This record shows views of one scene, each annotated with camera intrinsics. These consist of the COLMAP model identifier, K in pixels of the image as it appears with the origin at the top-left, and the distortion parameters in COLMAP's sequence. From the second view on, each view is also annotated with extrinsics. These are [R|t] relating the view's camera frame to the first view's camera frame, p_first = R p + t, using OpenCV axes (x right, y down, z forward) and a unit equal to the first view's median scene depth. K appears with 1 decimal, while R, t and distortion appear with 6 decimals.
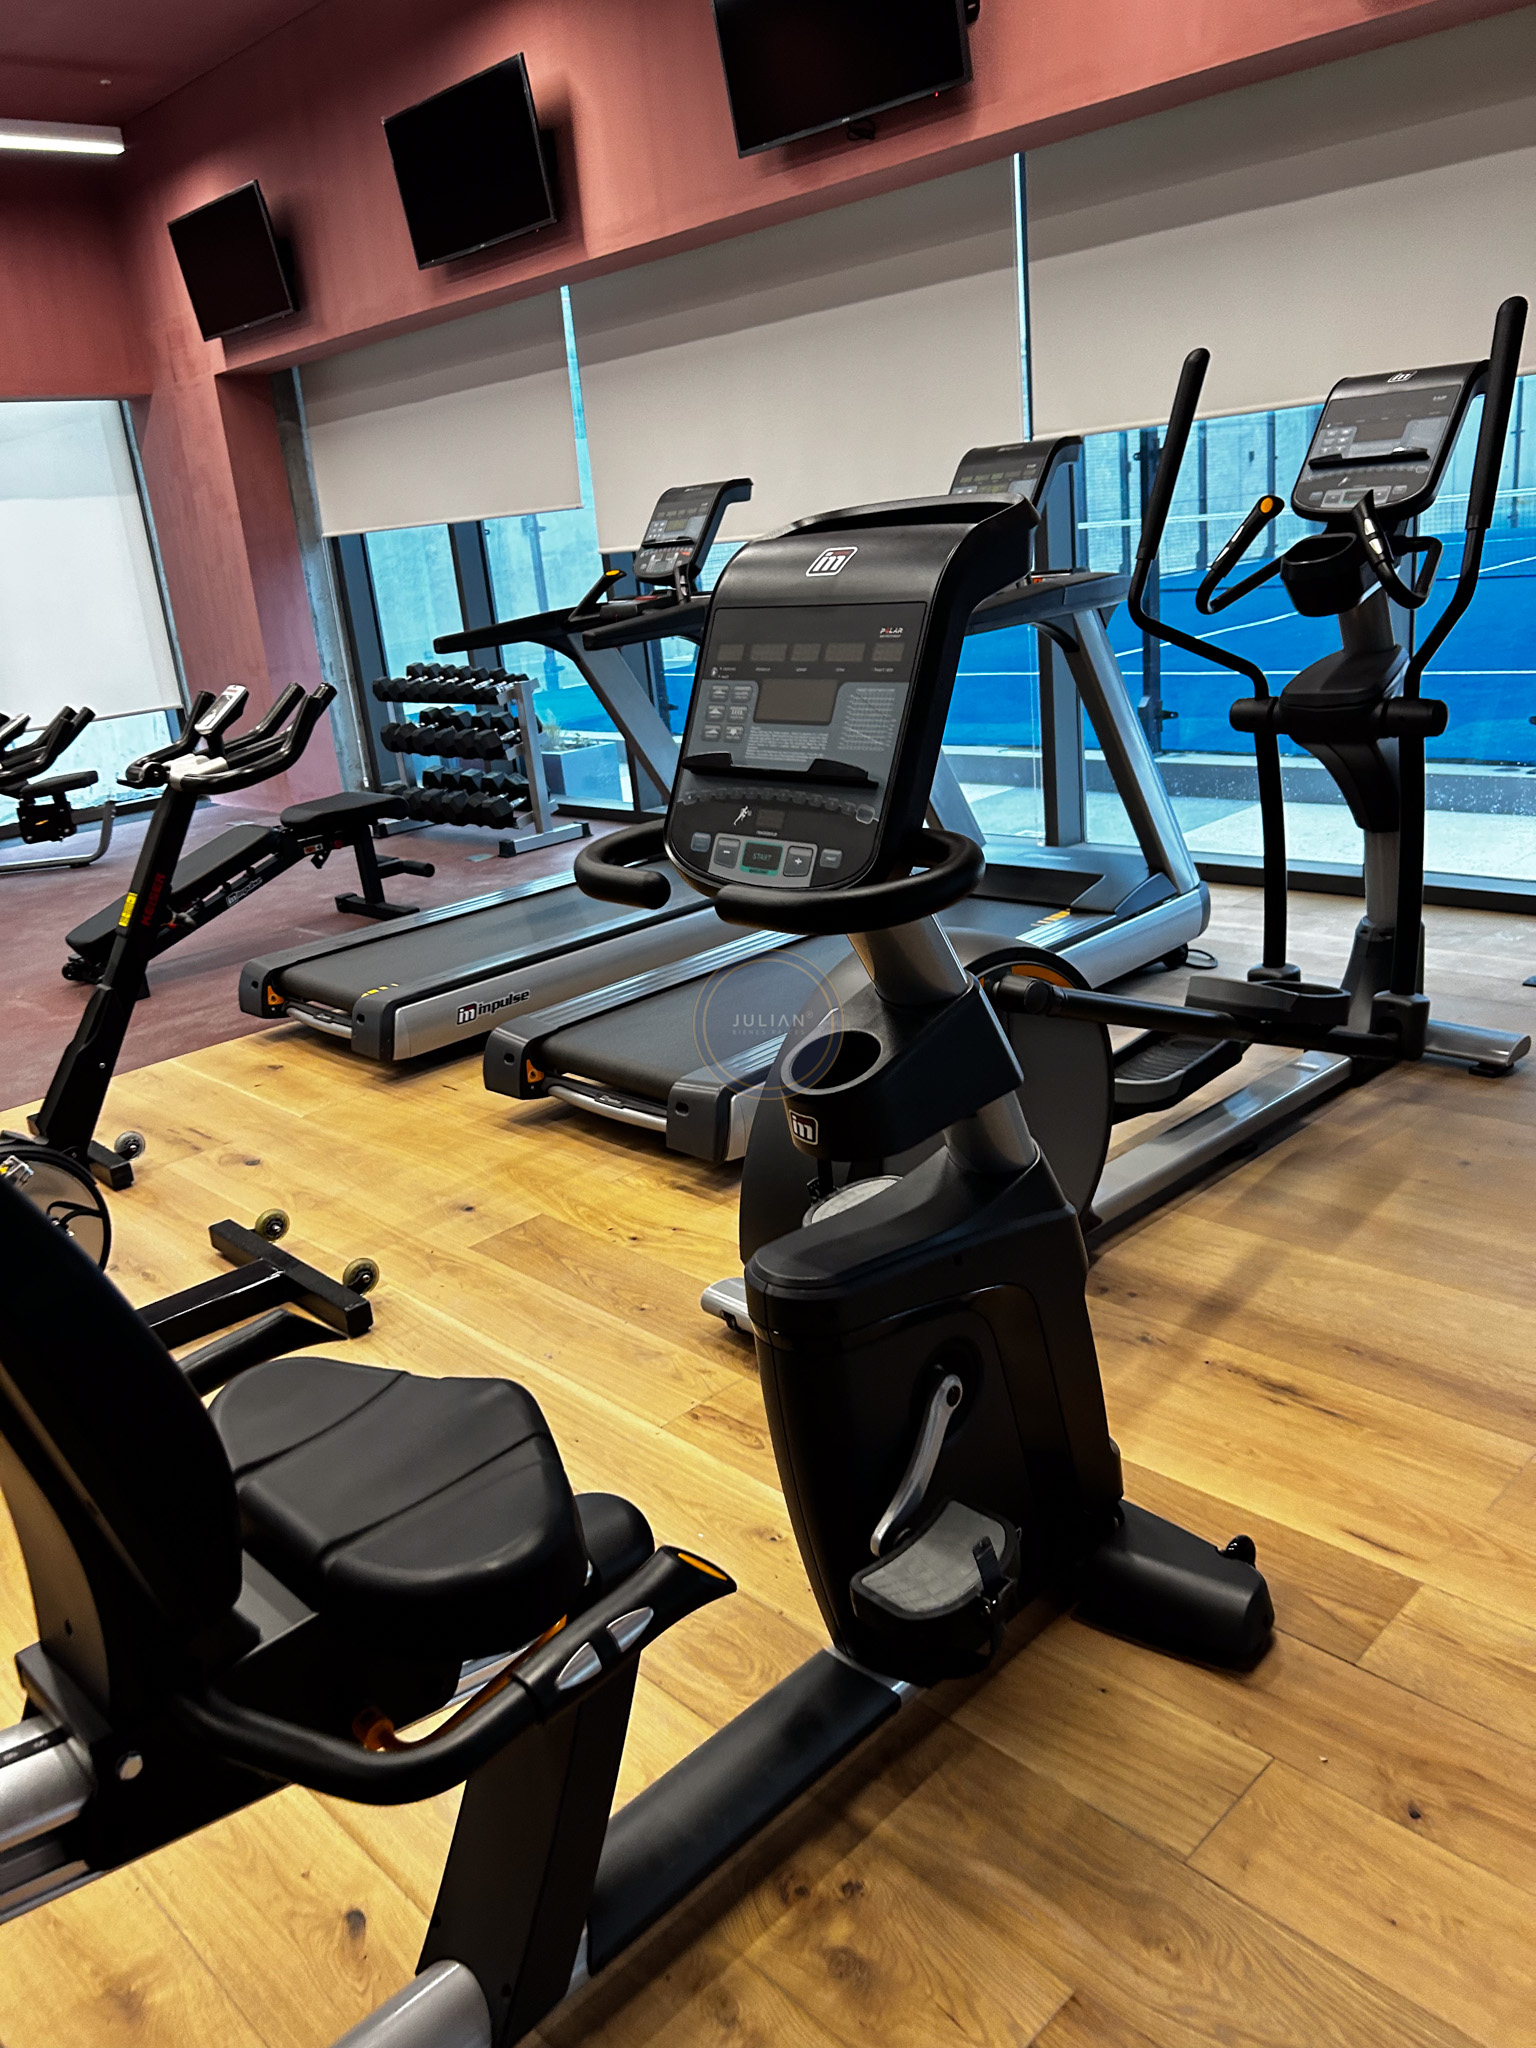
lens RADIAL K [[1523.4, 0, 785.7], [0, 1523.4, 1020.9], [0, 0, 1]] dist [0.008491, -0.038648]
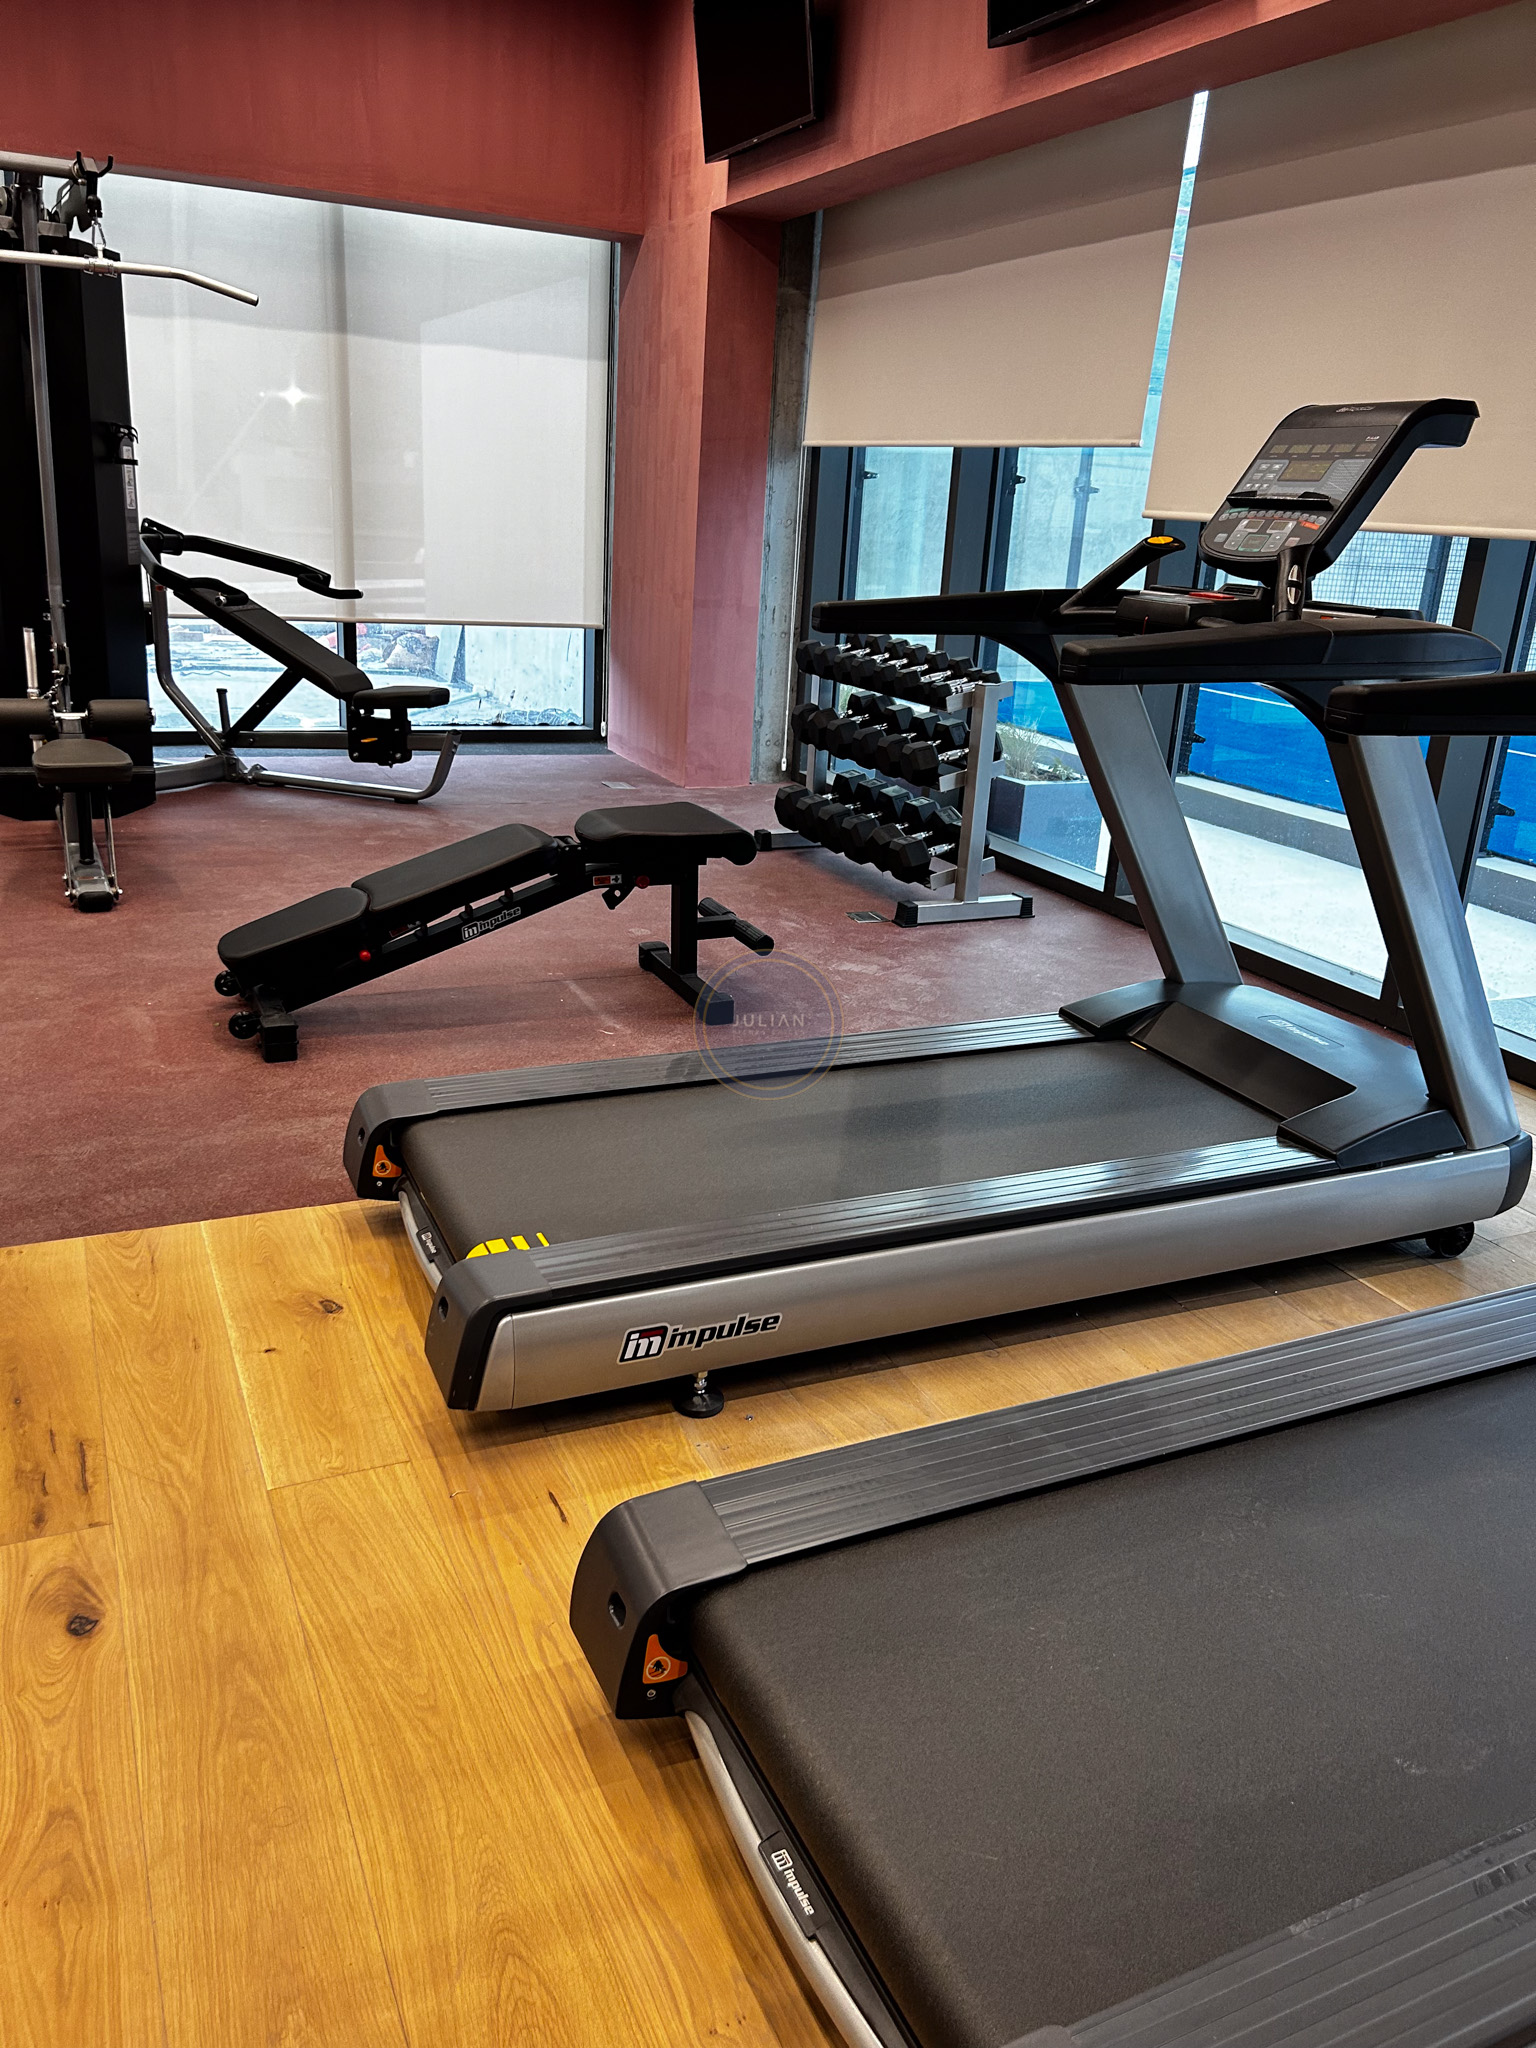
lens RADIAL K [[1523.4, 0, 757.5], [0, 1523.4, 1043.2], [0, 0, 1]] dist [0.008491, -0.038648]
pose [[0.924724, 0.254840, -0.282741, -0.032778], [-0.245499, 0.966965, 0.068623, -0.085094], [0.290888, 0.005956, 0.956738, 0.305207]]
